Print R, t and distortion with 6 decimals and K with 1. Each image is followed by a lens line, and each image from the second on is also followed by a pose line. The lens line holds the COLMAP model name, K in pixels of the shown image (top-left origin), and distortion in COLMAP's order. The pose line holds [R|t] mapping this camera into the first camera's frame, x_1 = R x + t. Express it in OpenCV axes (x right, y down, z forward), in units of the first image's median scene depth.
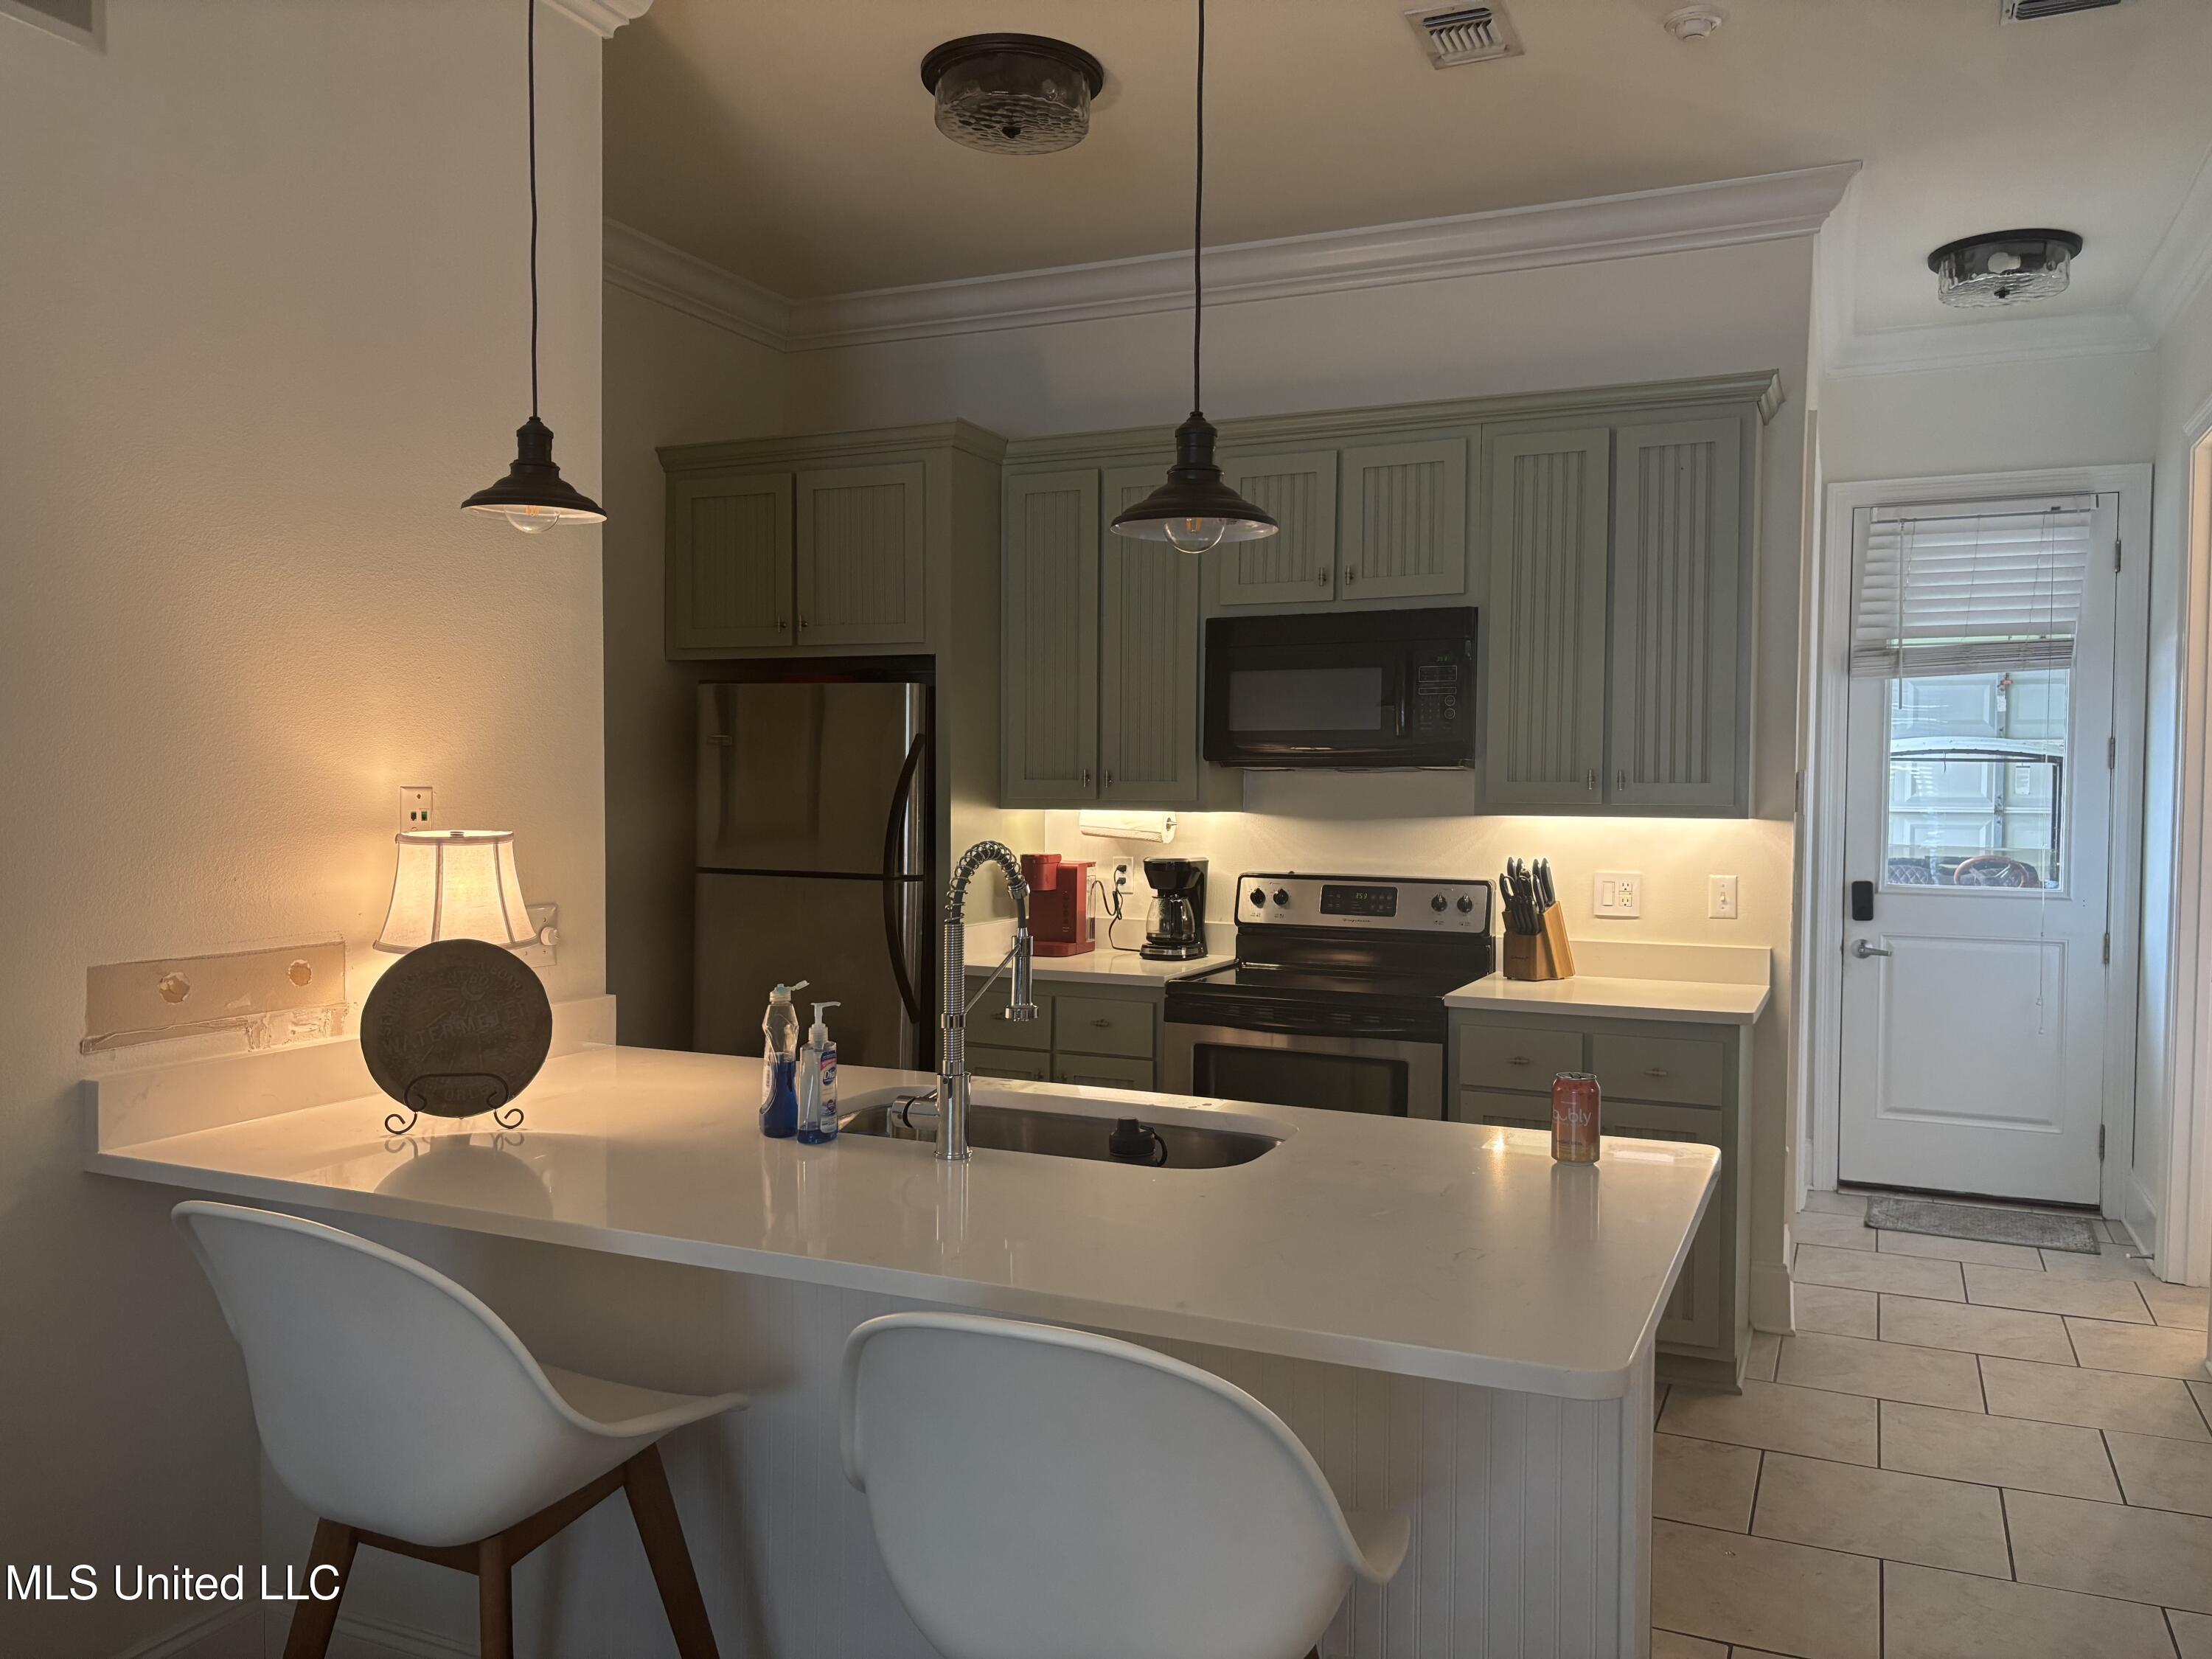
lens RADIAL K [[1683.7, 0, 1109.2], [0, 1683.7, 846.3], [0, 0, 1]] dist [-0.003817, -0.009876]
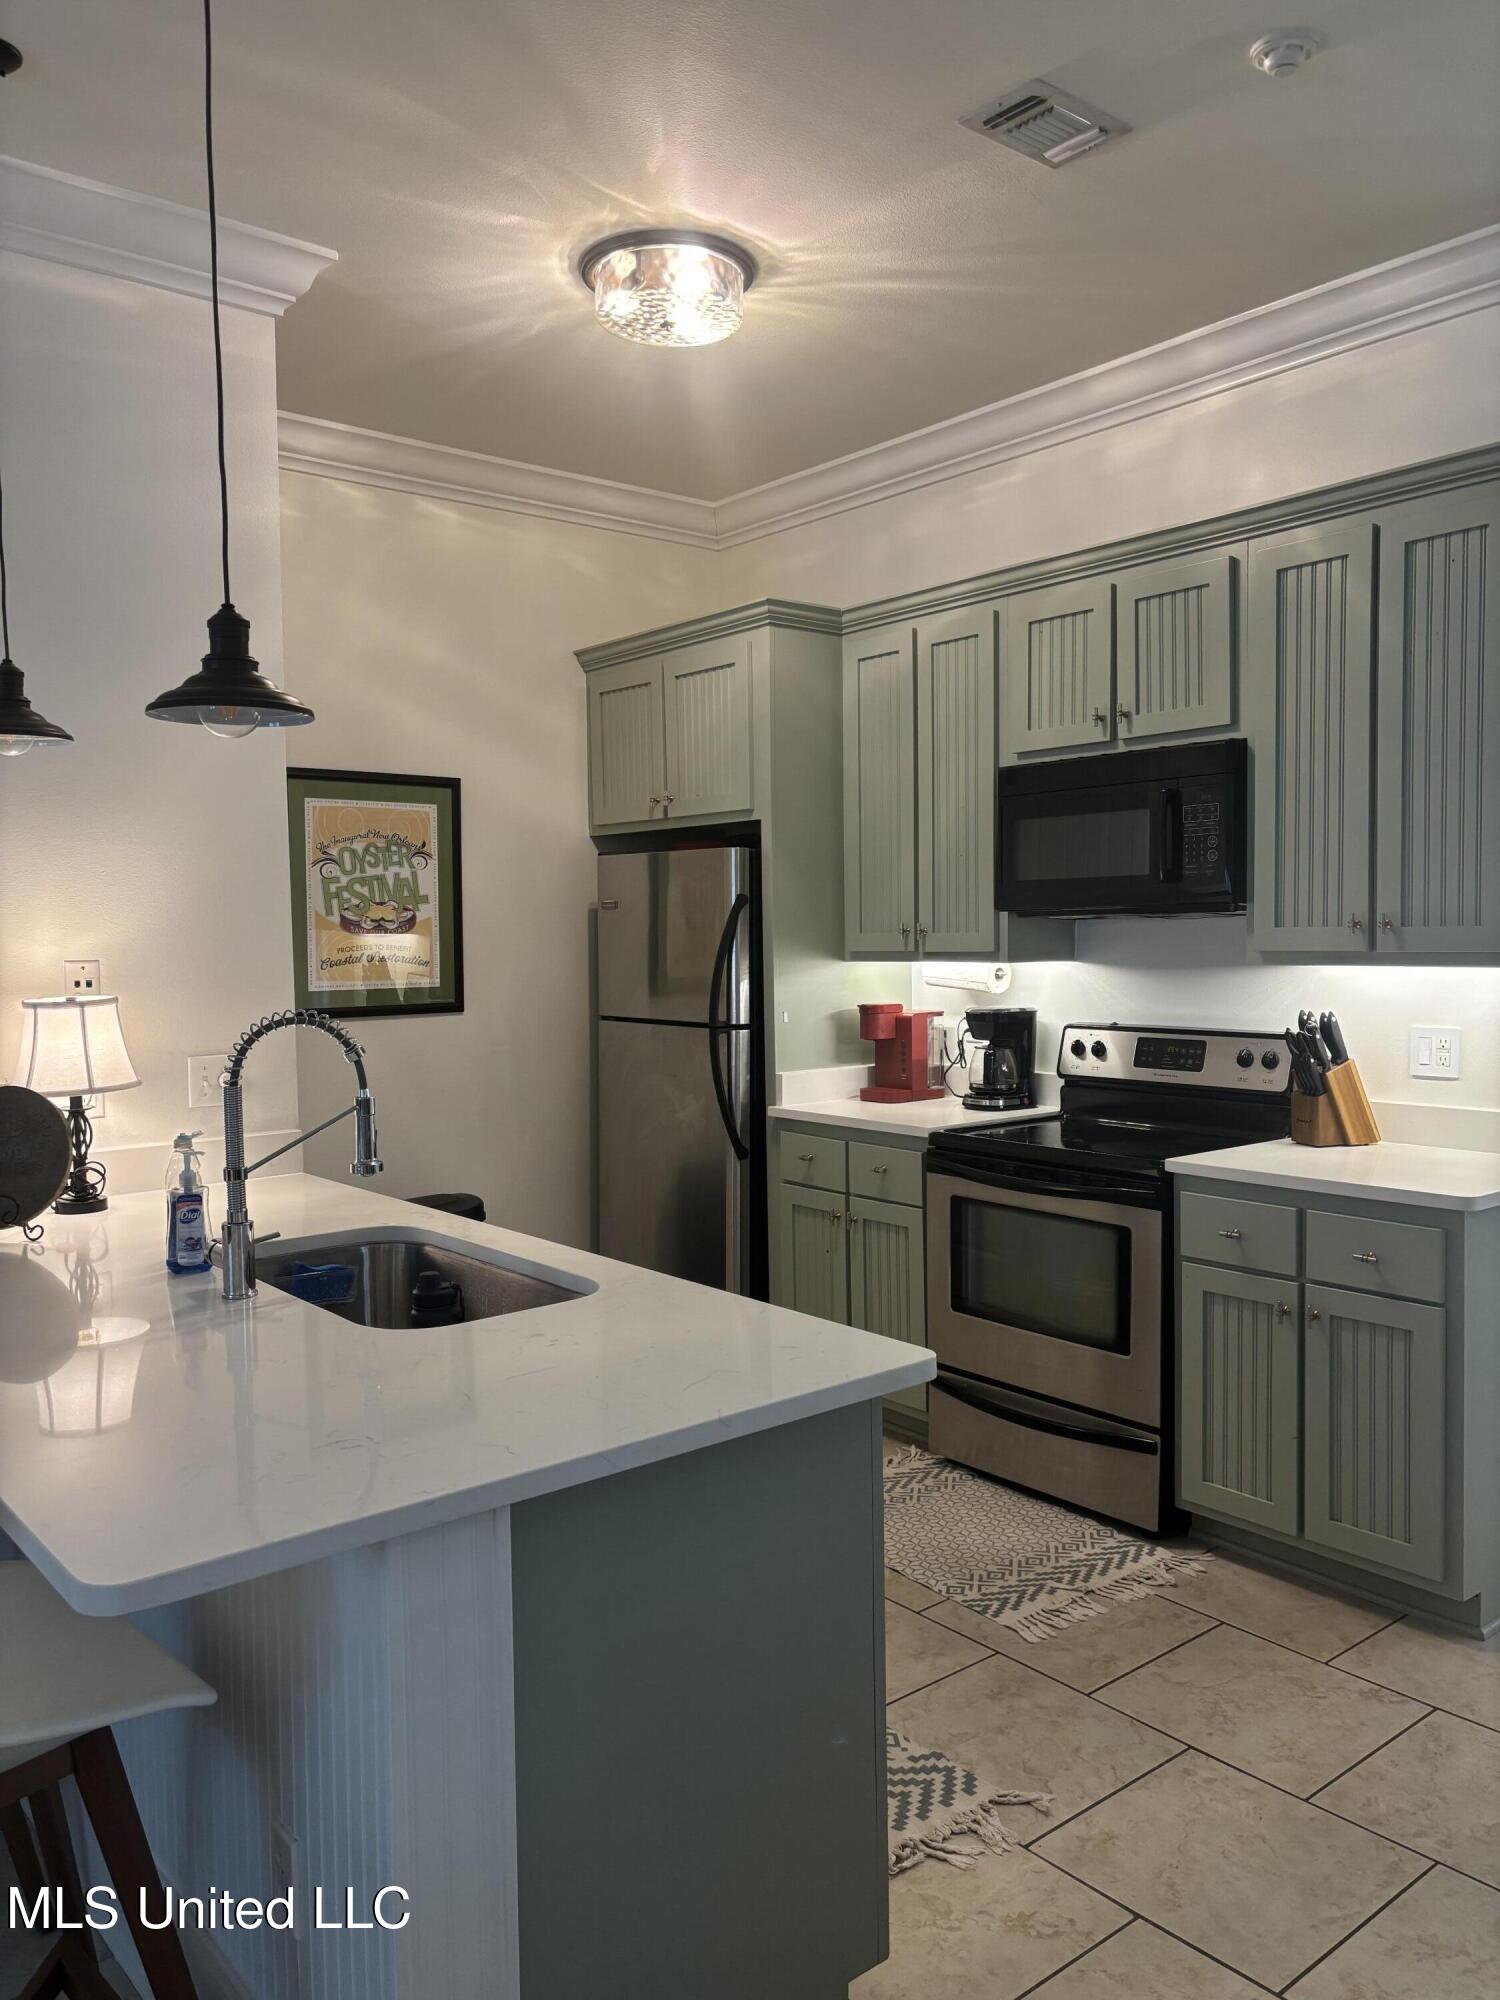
lens RADIAL K [[1522.4, 0, 747.0], [0, 1522.4, 985.3], [0, 0, 1]] dist [-0.003817, -0.009876]
pose [[0.895064, -0.005471, -0.445905, 0.321195], [0.006496, 0.999979, 0.000771, -0.008773], [0.445891, -0.003586, 0.895080, 0.125923]]
